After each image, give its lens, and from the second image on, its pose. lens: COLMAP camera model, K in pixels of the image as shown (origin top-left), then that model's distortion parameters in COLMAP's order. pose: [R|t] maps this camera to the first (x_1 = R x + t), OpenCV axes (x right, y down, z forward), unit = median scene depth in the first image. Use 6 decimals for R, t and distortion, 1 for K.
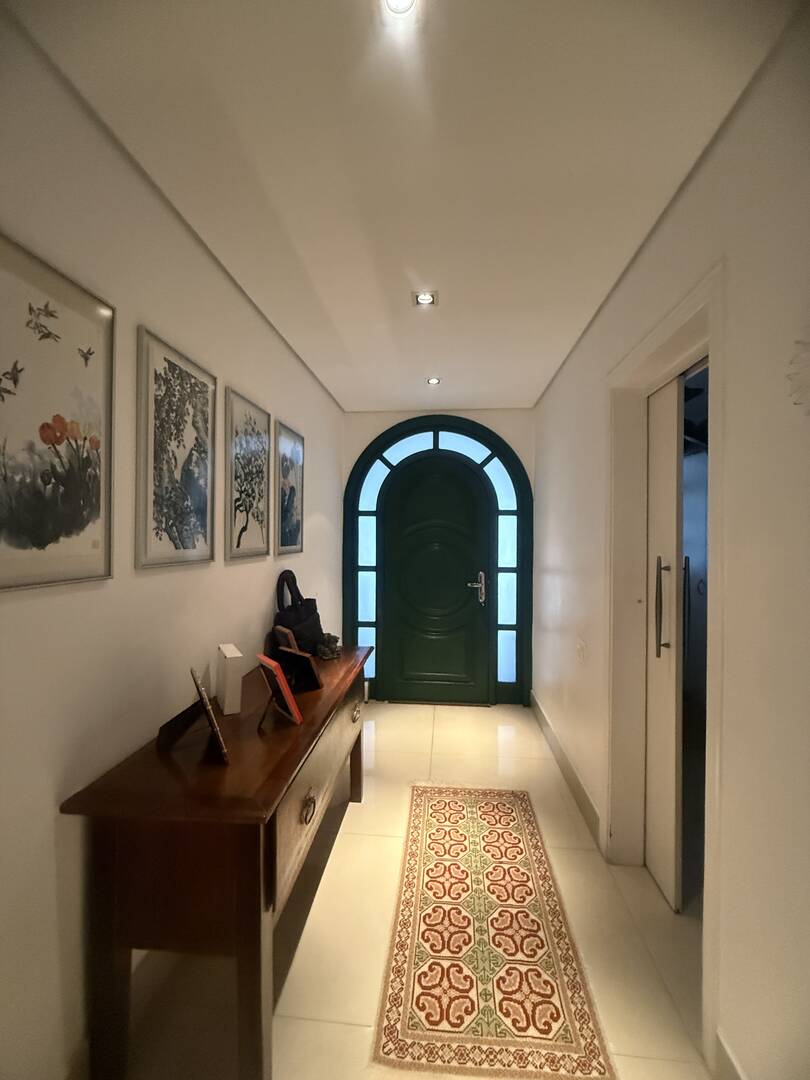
lens RADIAL K [[433.5, 0, 409.4], [0, 433.5, 535.3], [0, 0, 1]] dist [0.001026, 0.000091]
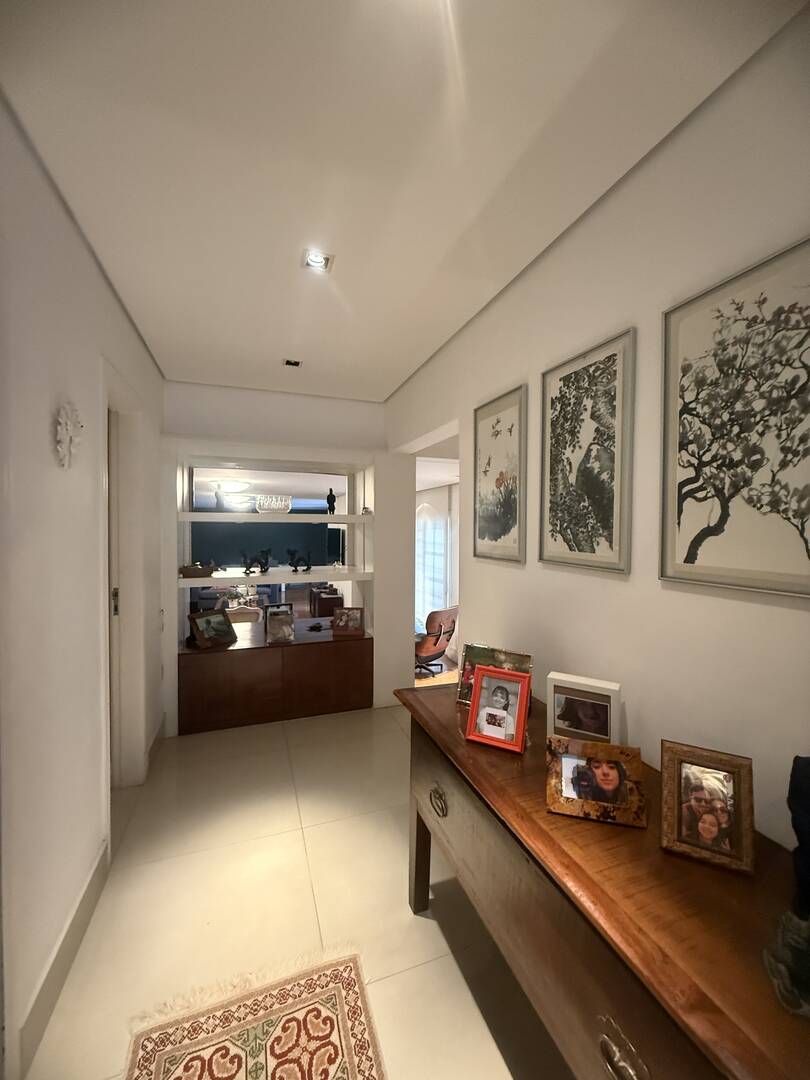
lens RADIAL K [[433.5, 0, 412.4], [0, 433.5, 534.9], [0, 0, 1]] dist [0.001026, 0.000091]
pose [[-0.901042, -0.001367, -0.433729, 0.254788], [-0.010784, 0.999757, 0.019252, -0.021593], [0.433598, 0.022024, -0.900837, 1.773565]]
